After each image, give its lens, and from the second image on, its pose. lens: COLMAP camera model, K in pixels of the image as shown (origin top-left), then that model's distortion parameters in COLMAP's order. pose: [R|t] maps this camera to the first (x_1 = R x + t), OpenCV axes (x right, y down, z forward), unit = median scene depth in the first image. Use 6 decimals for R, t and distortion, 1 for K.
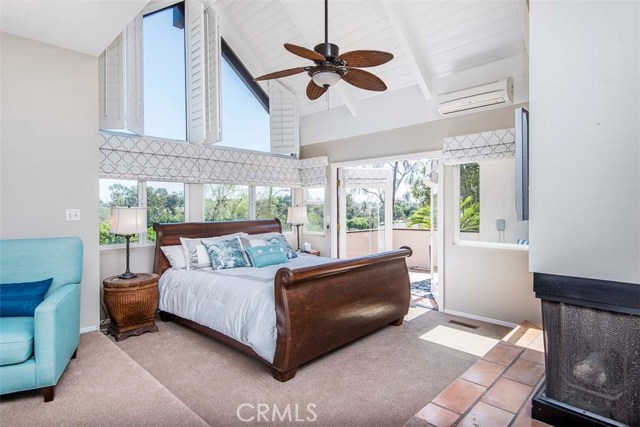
lens RADIAL K [[328.3, 0, 320.0], [0, 328.3, 213.5], [0, 0, 1]] dist [0.001739, 0.000091]
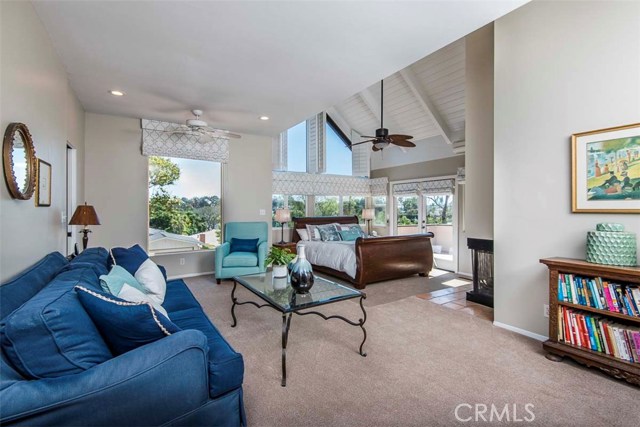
lens RADIAL K [[291.6, 0, 320.1], [0, 291.6, 211.8], [0, 0, 1]] dist [-0.000267, -0.000017]
pose [[0.970097, 0.008109, -0.242583, 0.067599], [-0.009494, 0.999945, -0.004542, 0.005768], [0.242533, 0.006709, 0.970120, -0.623084]]
